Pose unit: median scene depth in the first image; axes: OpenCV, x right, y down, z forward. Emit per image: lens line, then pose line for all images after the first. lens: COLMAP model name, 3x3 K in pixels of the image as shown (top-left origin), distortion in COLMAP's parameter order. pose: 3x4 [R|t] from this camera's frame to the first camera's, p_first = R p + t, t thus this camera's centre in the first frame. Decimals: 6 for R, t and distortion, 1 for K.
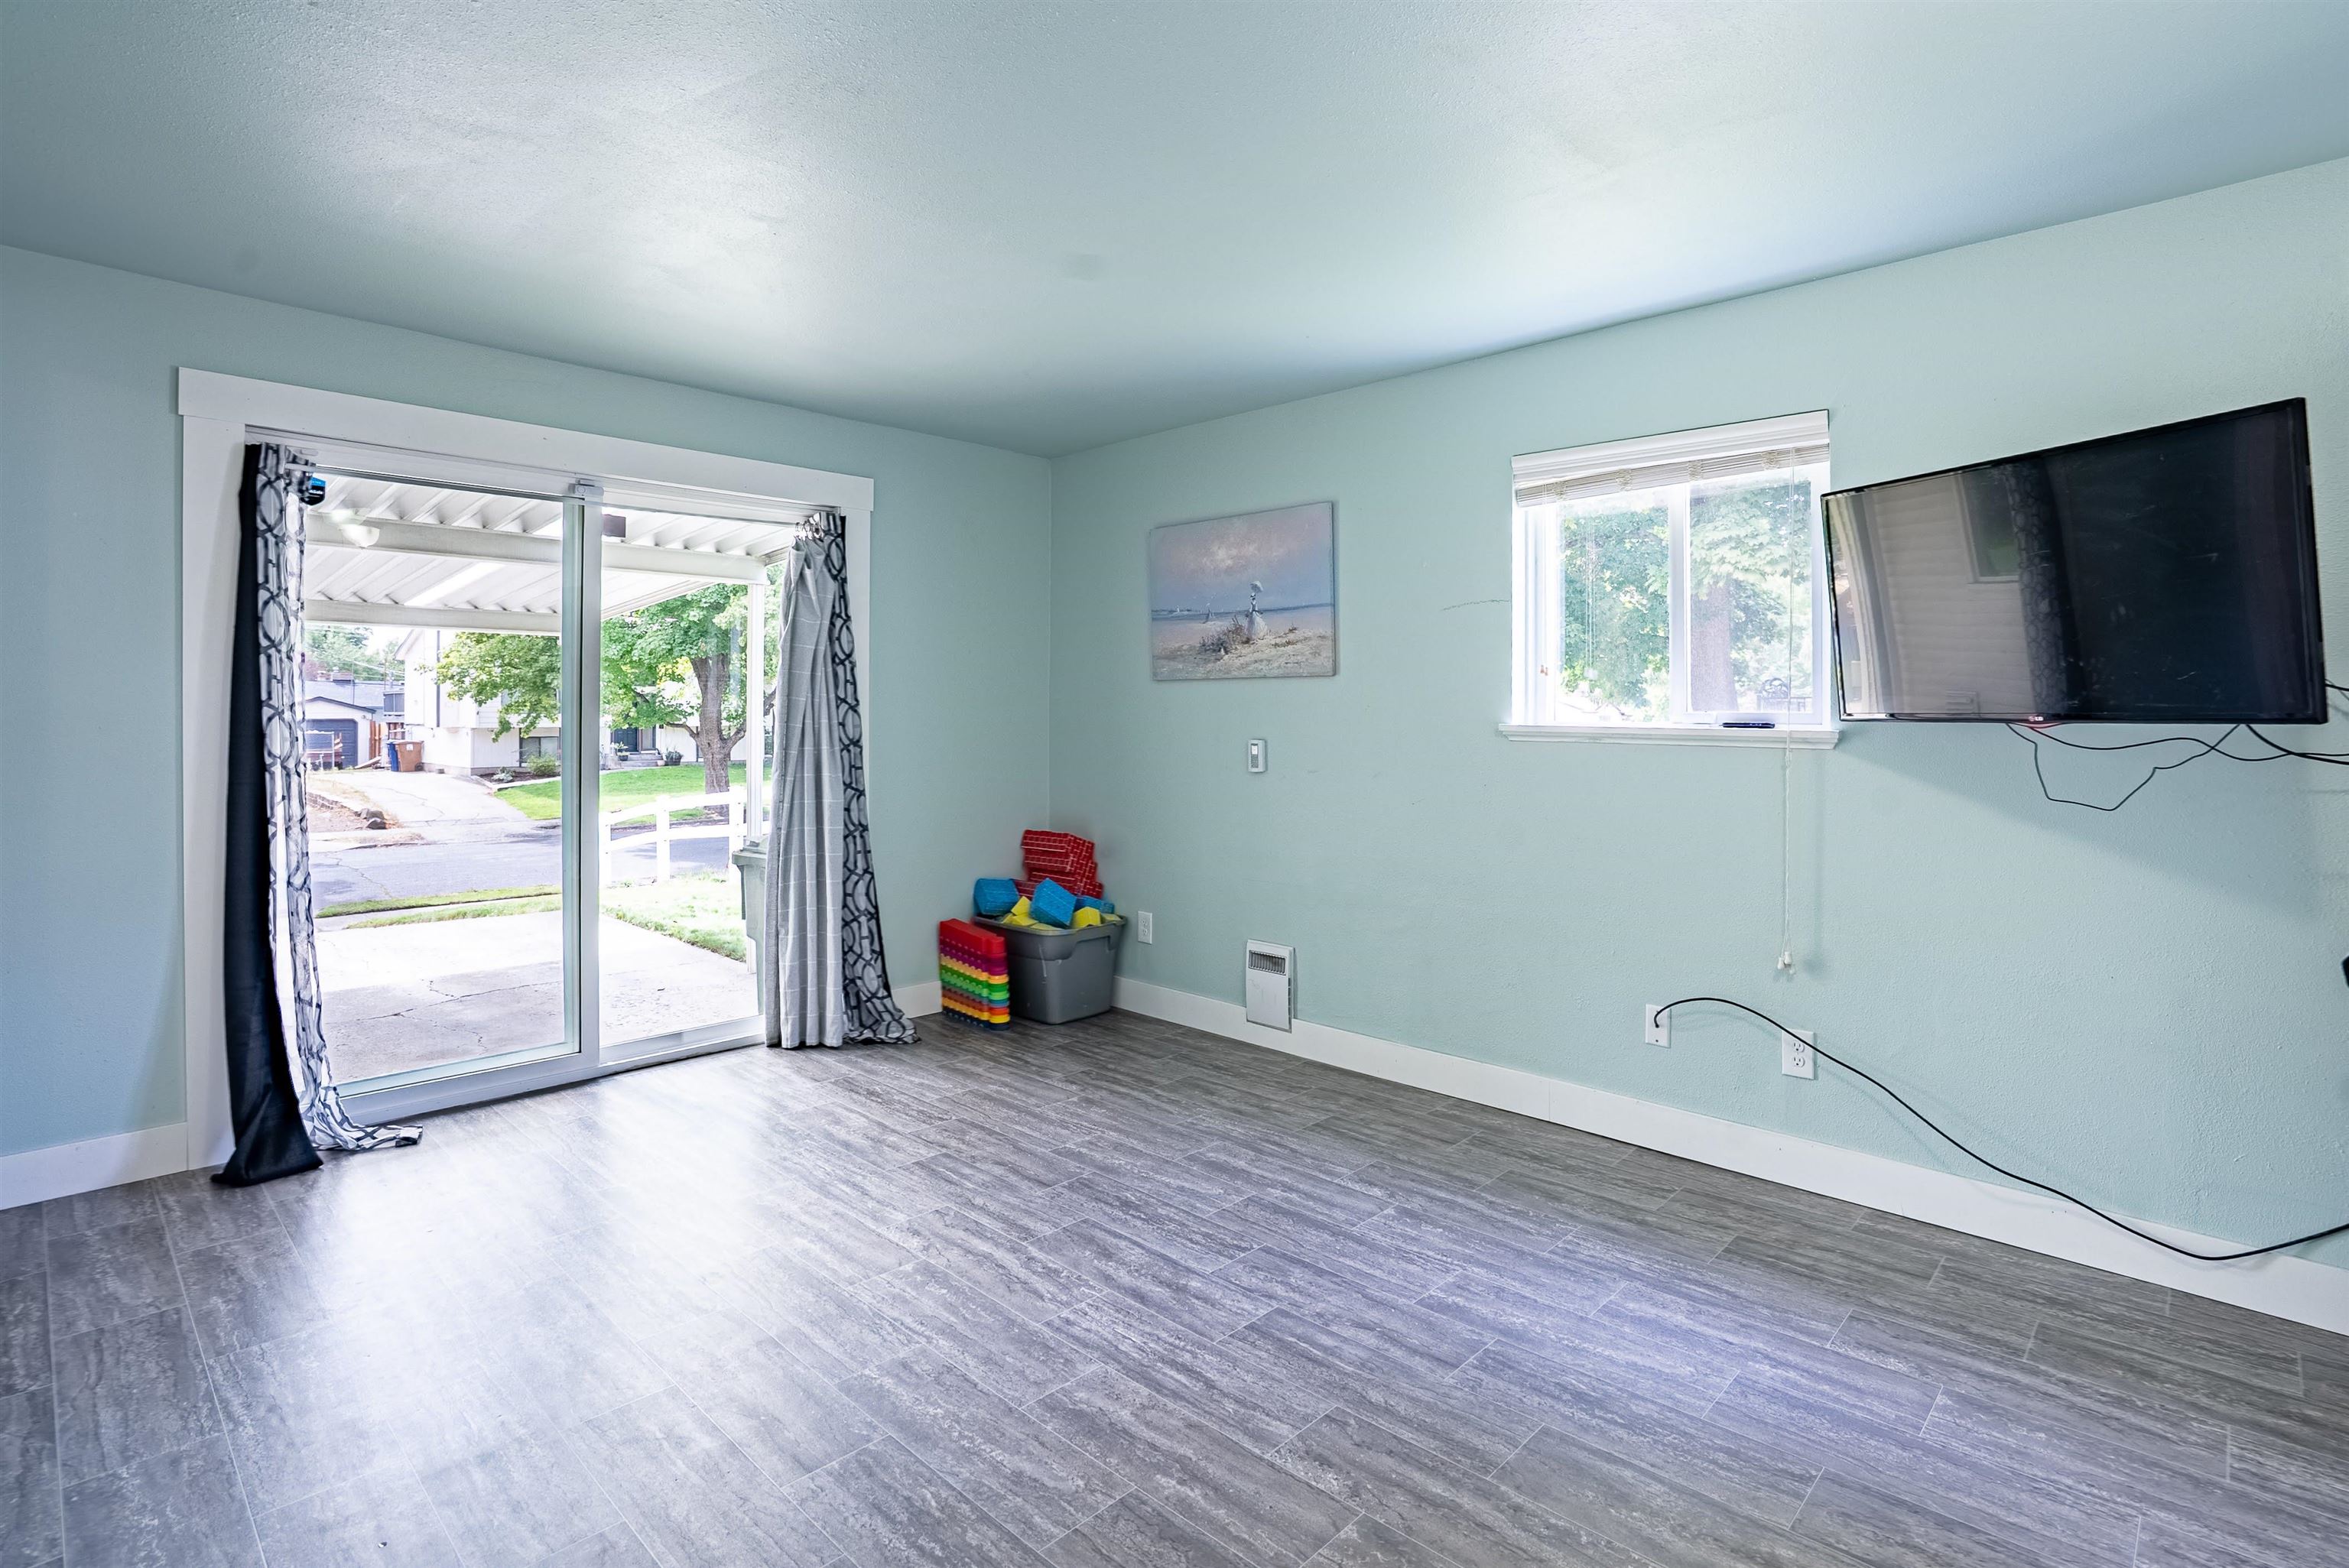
lens RADIAL K [[1201.2, 0, 1284.2], [0, 1201.2, 717.4], [0, 0, 1]] dist [-0.078098, 0.032583]
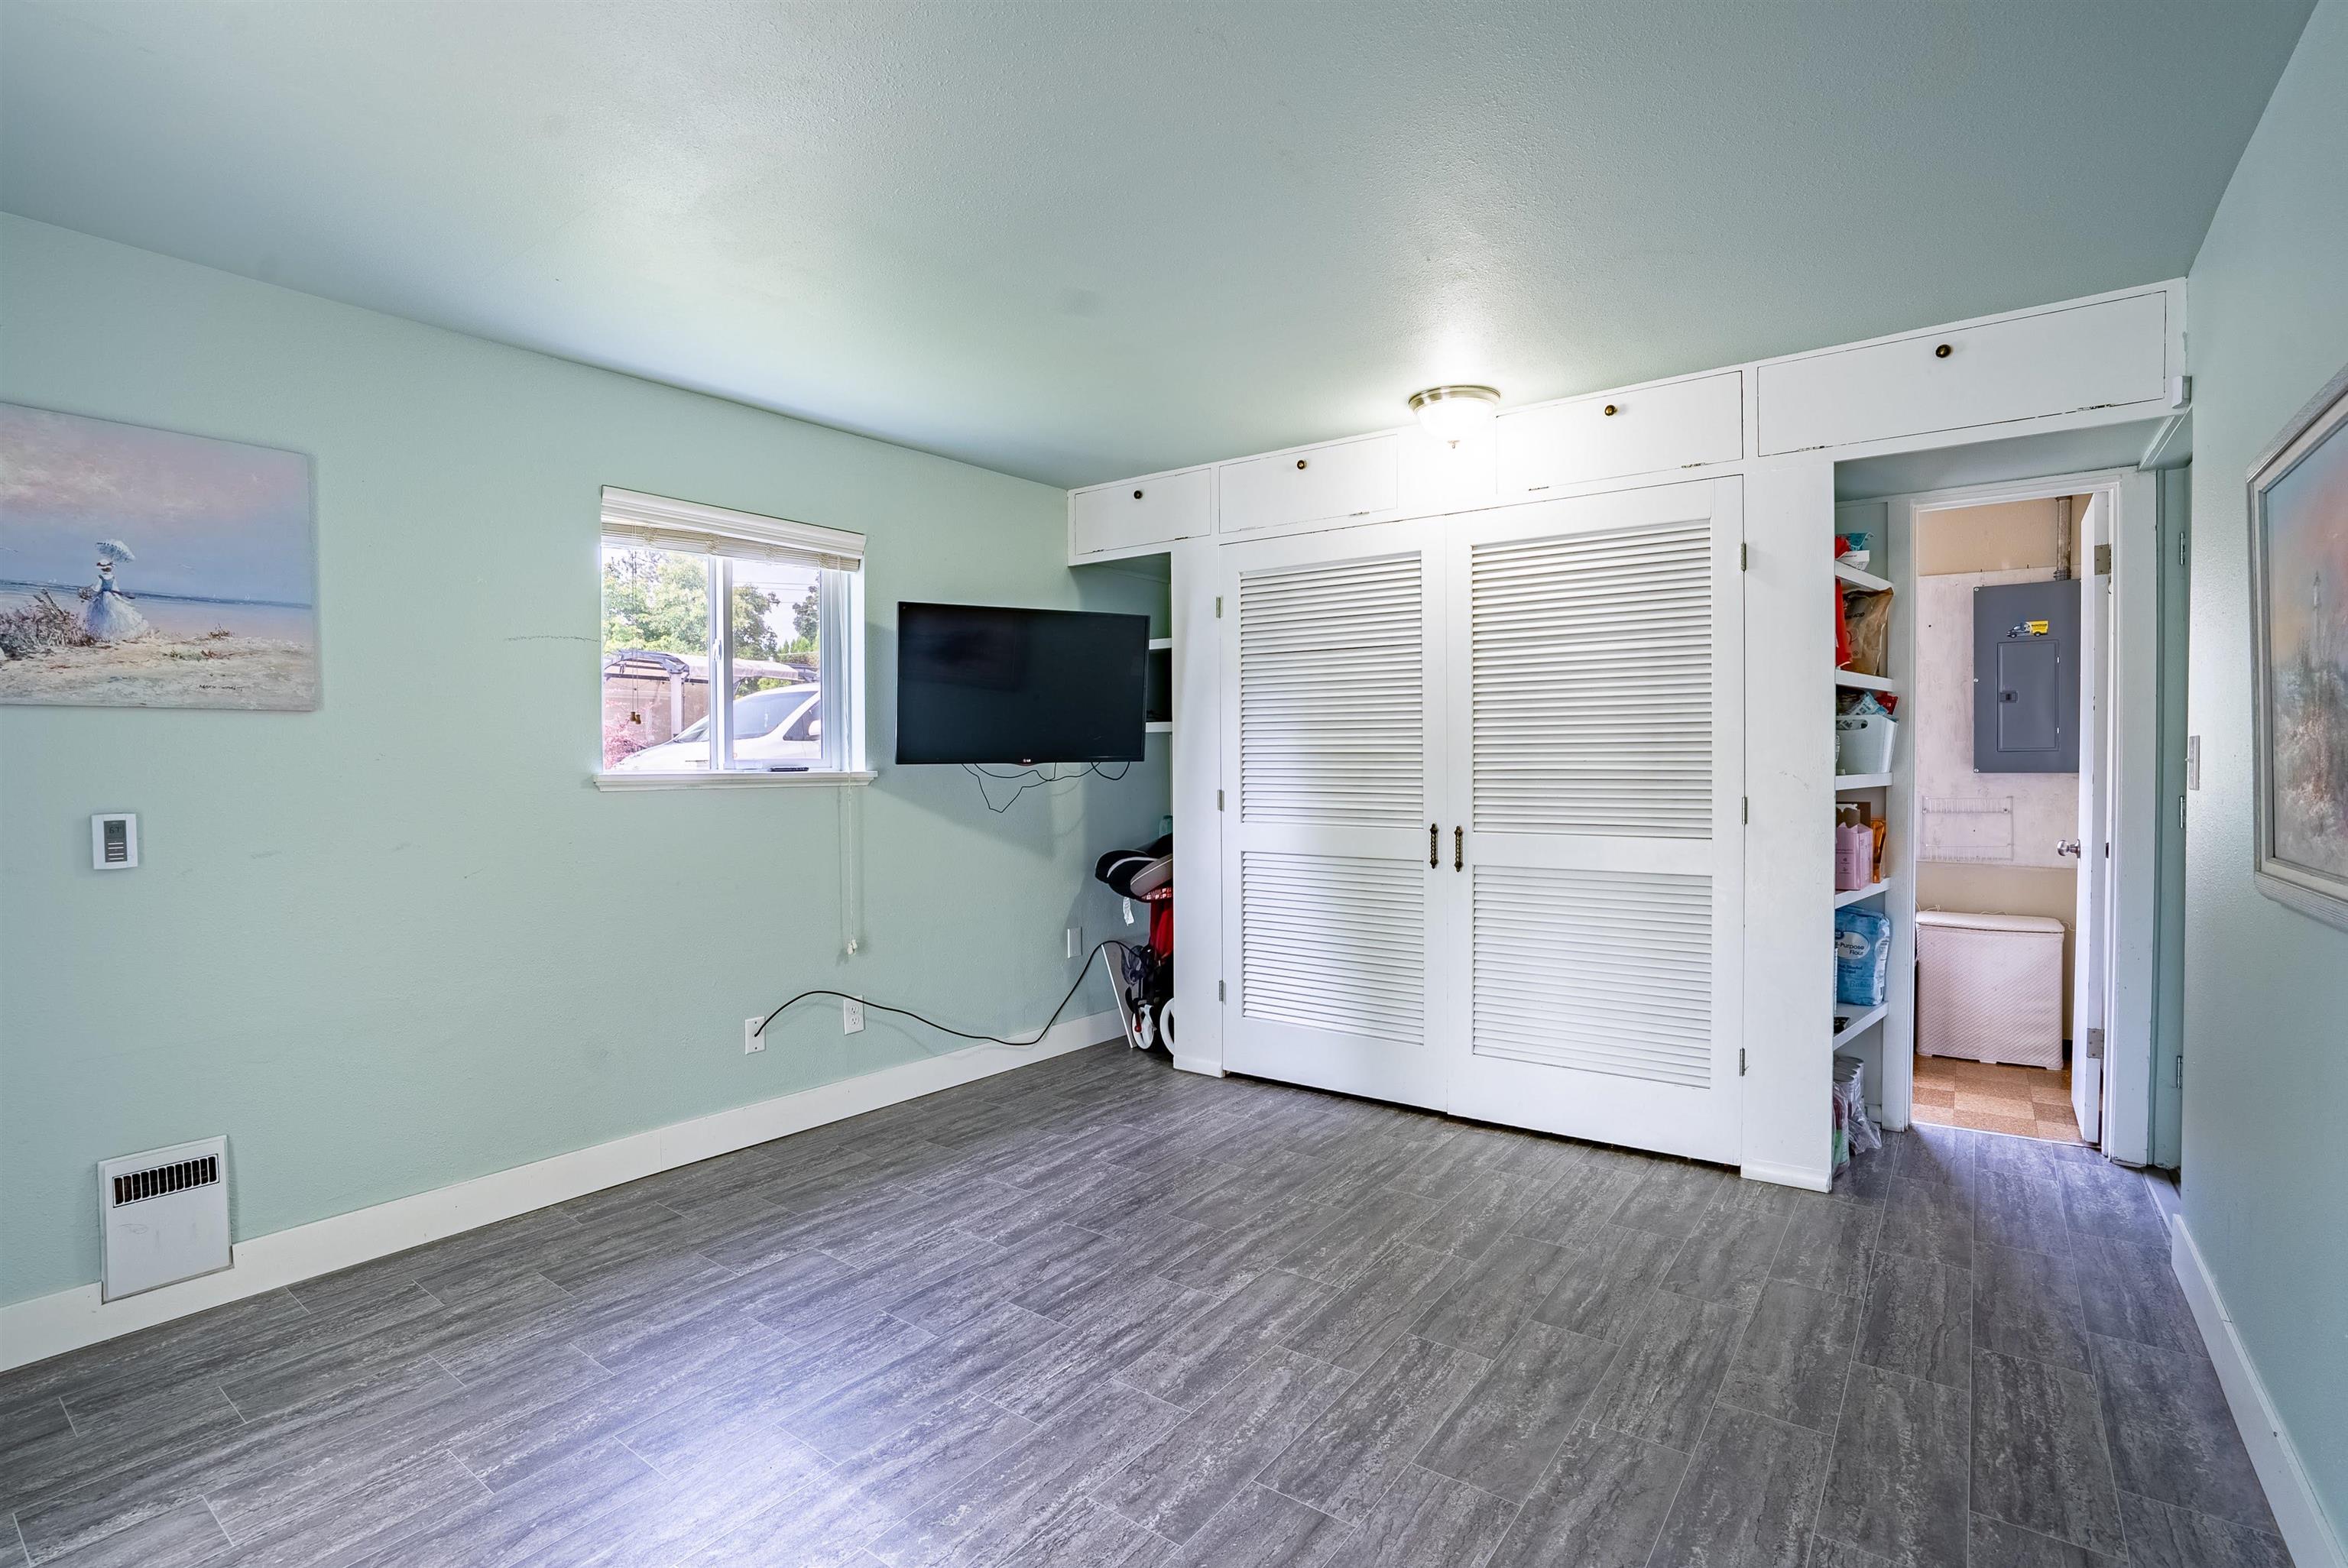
lens RADIAL K [[1101.8, 0, 1171.4], [0, 1101.8, 748.2], [0, 0, 1]] dist [-0.050743, 0.019916]
pose [[-0.087804, 0.000900, 0.996137, -0.765733], [0.010149, 0.999949, -0.000009, -0.009888], [-0.996086, 0.010109, -0.087808, 0.695306]]
